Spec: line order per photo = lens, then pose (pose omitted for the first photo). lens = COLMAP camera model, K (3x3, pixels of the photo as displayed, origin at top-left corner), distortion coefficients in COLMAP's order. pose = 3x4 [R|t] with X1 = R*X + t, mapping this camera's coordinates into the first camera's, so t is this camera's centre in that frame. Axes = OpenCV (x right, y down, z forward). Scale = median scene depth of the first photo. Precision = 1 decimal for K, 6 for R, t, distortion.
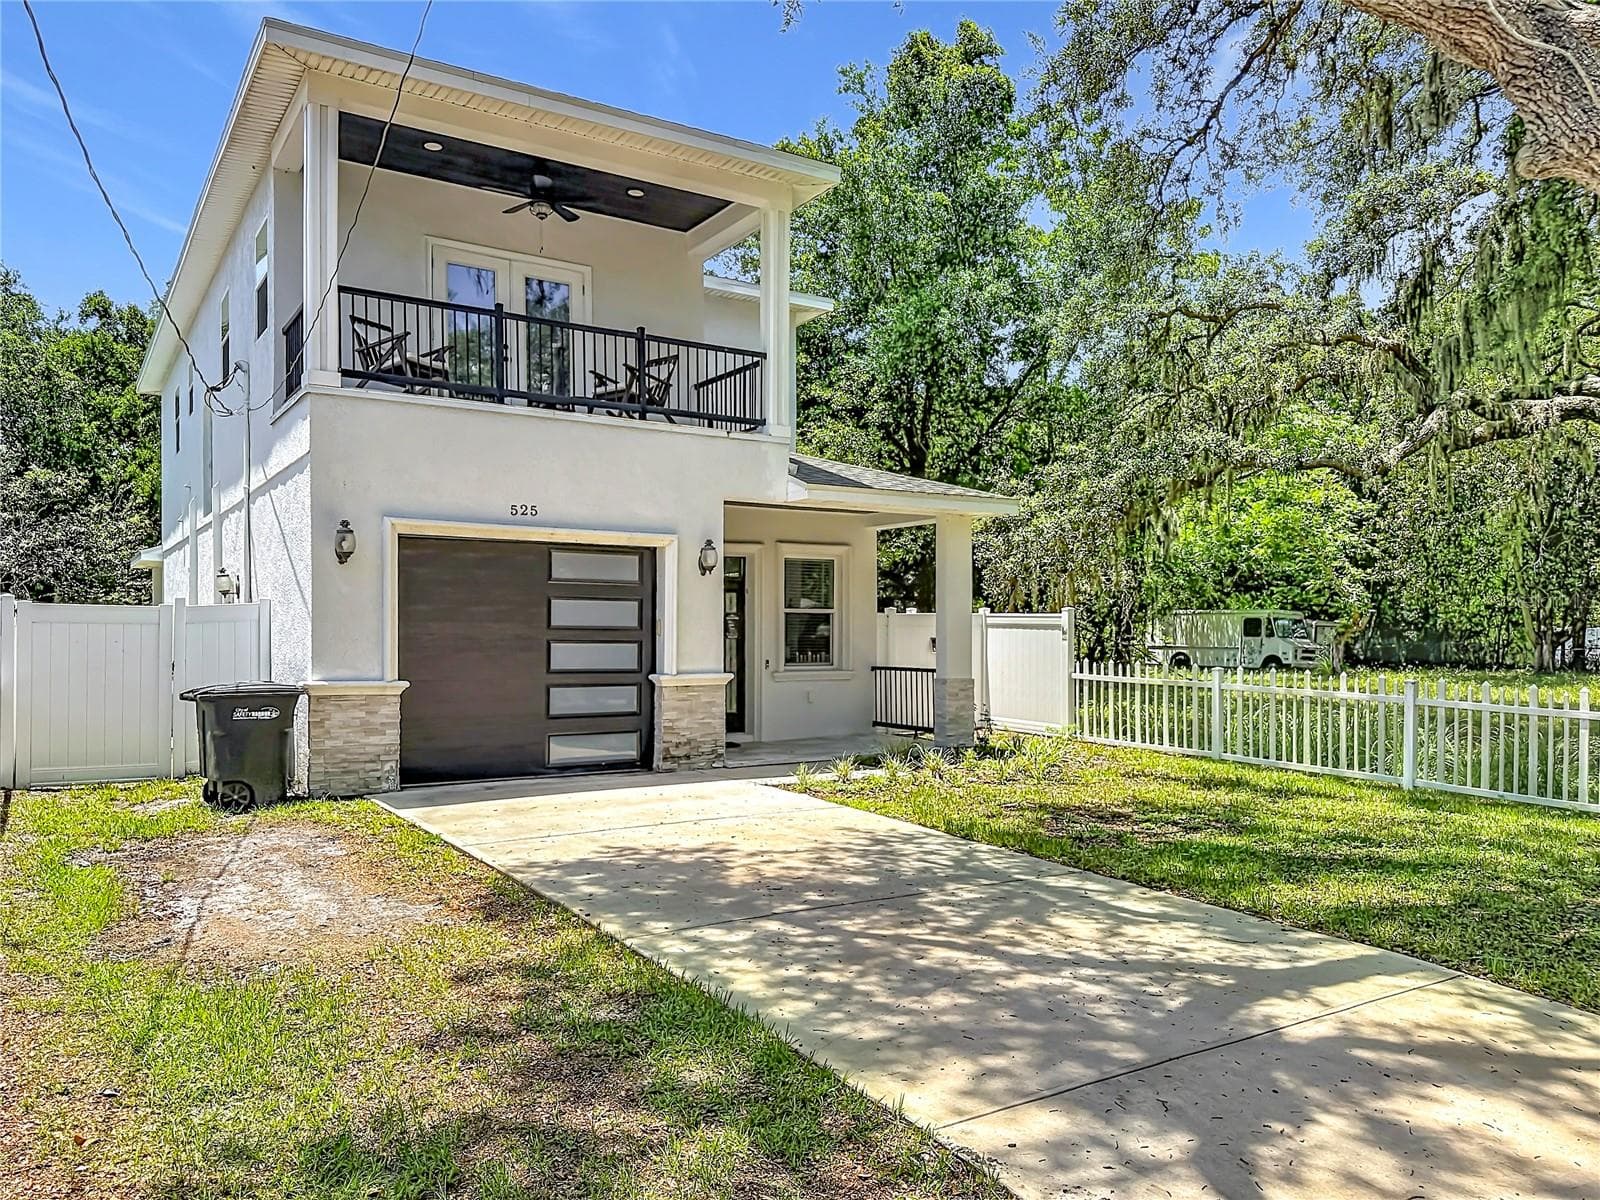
lens RADIAL K [[1155.7, 0, 799.2], [0, 1155.7, 628.8], [0, 0, 1]] dist [0.113524, 0.000367]
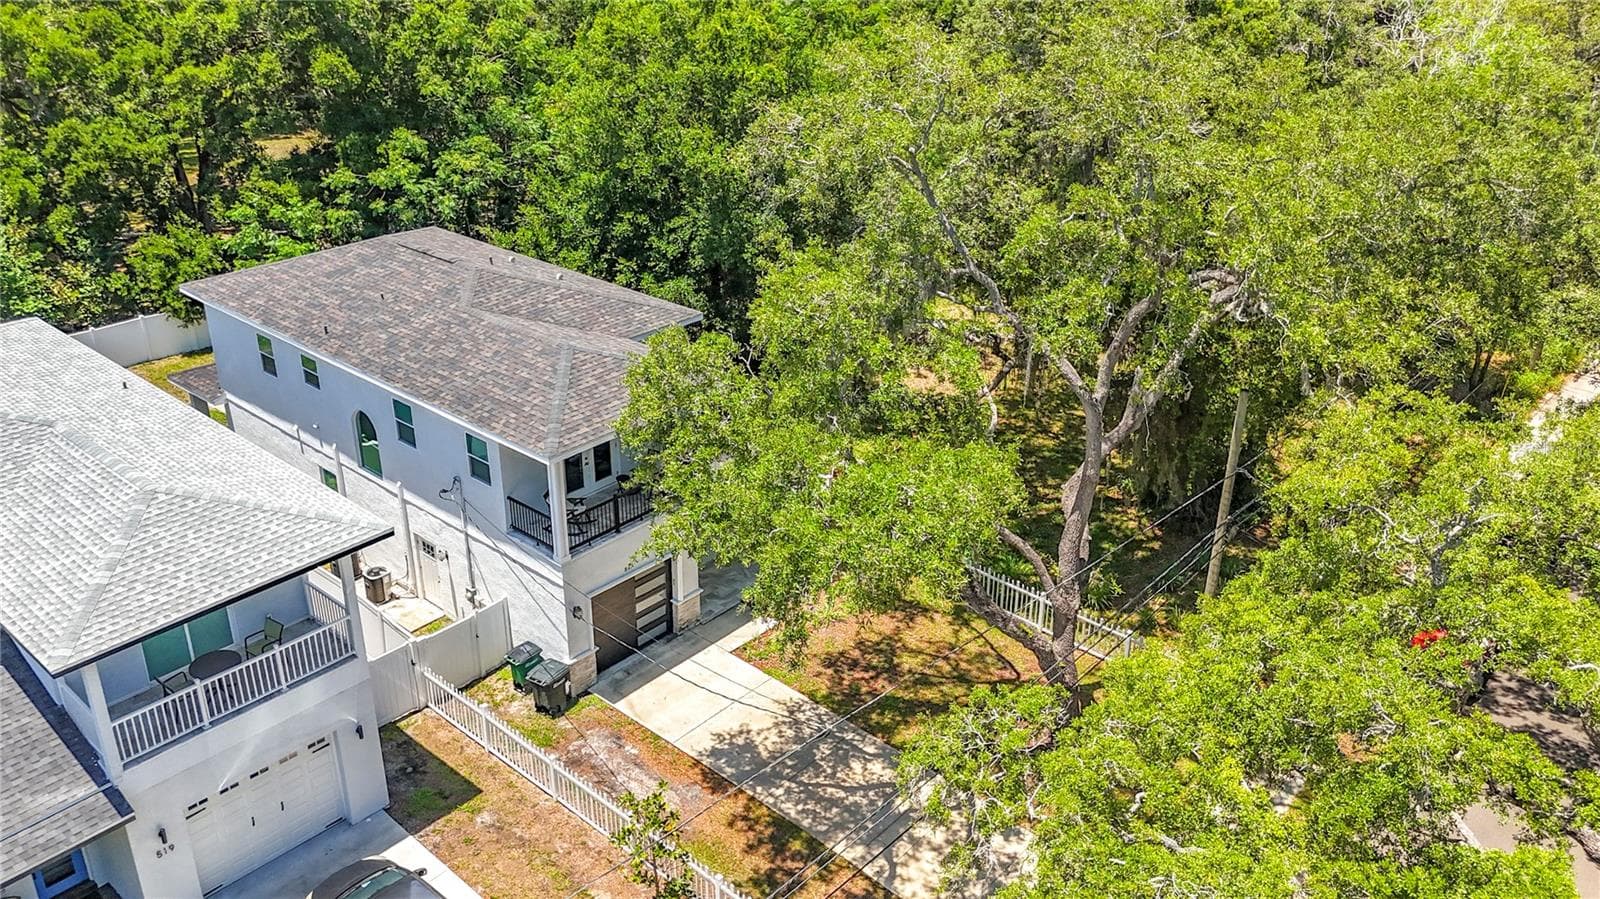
lens RADIAL K [[1214.2, 0, 795.5], [0, 1214.2, 471.3], [0, 0, 1]] dist [0.072326, -0.122248]
pose [[0.966902, -0.123527, 0.223252, -0.417025], [0.011131, 0.894580, 0.446769, -1.352989], [-0.254905, -0.429497, 0.866346, -1.148921]]
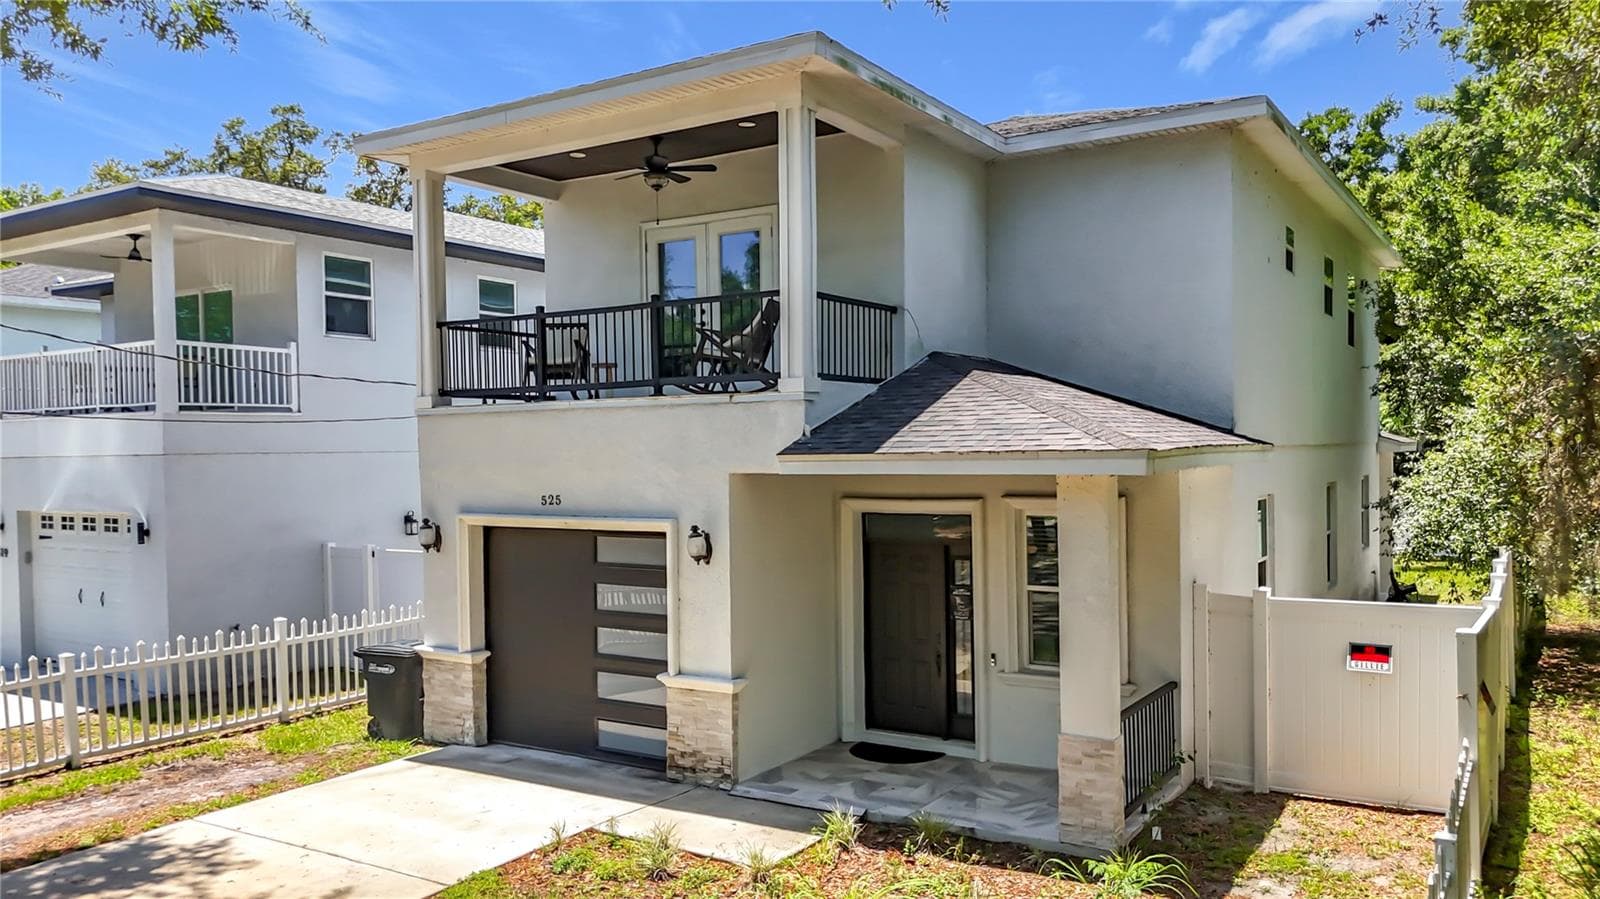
lens RADIAL K [[1214.2, 0, 795.5], [0, 1214.2, 471.3], [0, 0, 1]] dist [0.072326, -0.122248]
pose [[0.427222, 0.010129, -0.904090, 0.803407], [0.013854, 0.999747, 0.017747, -0.137411], [0.904040, -0.020107, 0.426974, 0.701227]]
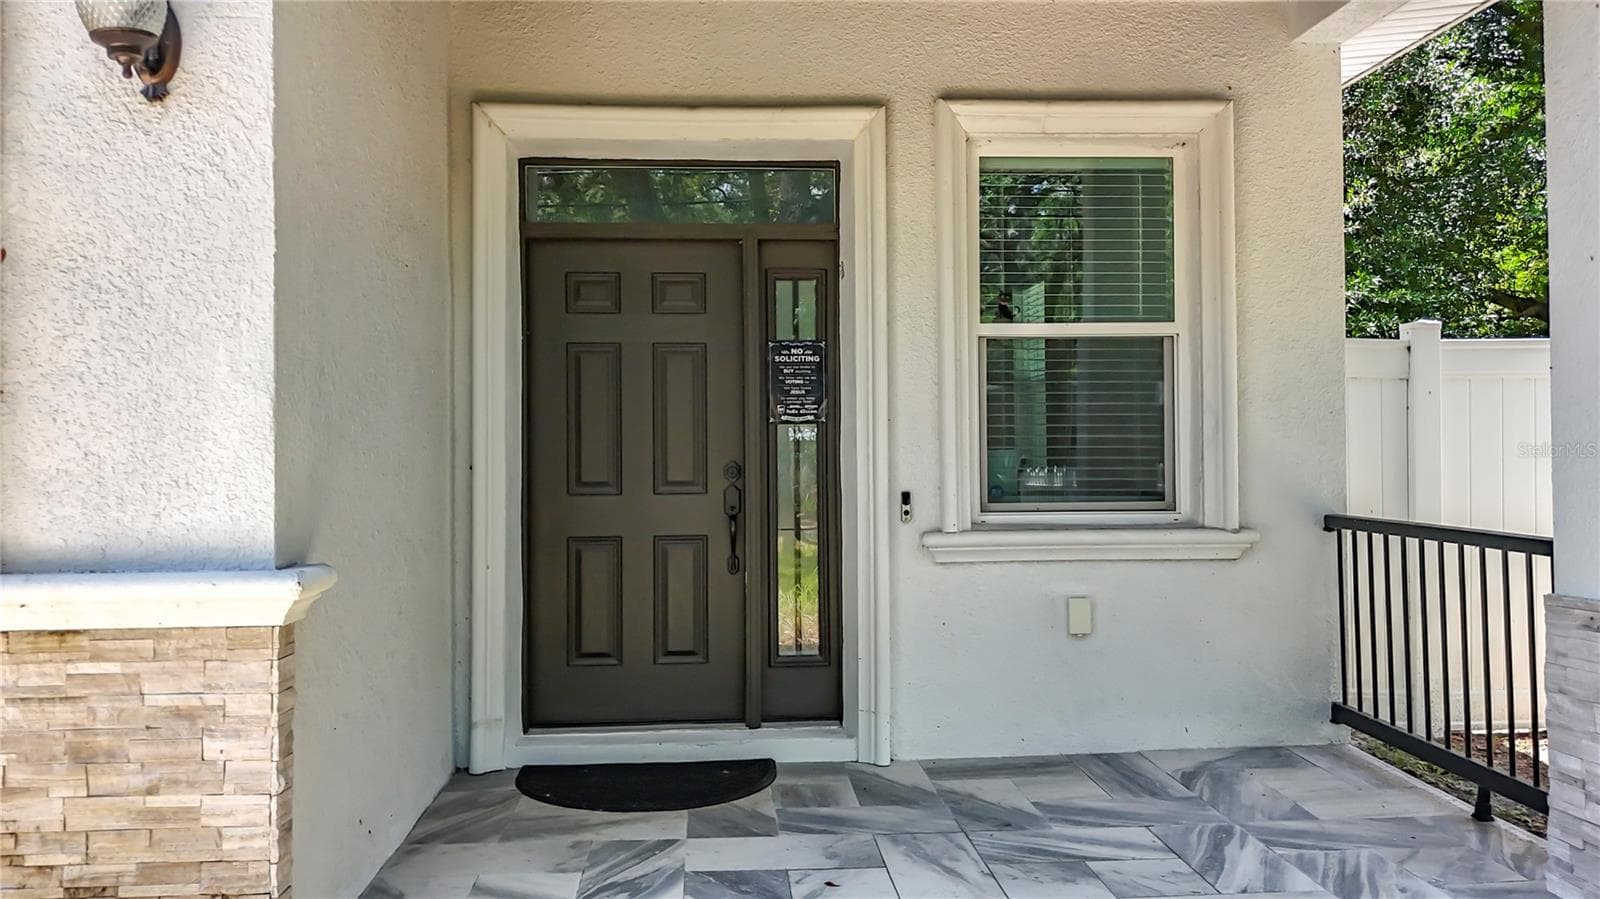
lens RADIAL K [[1214.2, 0, 795.5], [0, 1214.2, 471.3], [0, 0, 1]] dist [0.072326, -0.122248]
pose [[0.877718, -0.000529, -0.479177, 0.127675], [0.009794, 0.999810, 0.016835, 0.018913], [0.479077, -0.019470, 0.877557, 0.901065]]
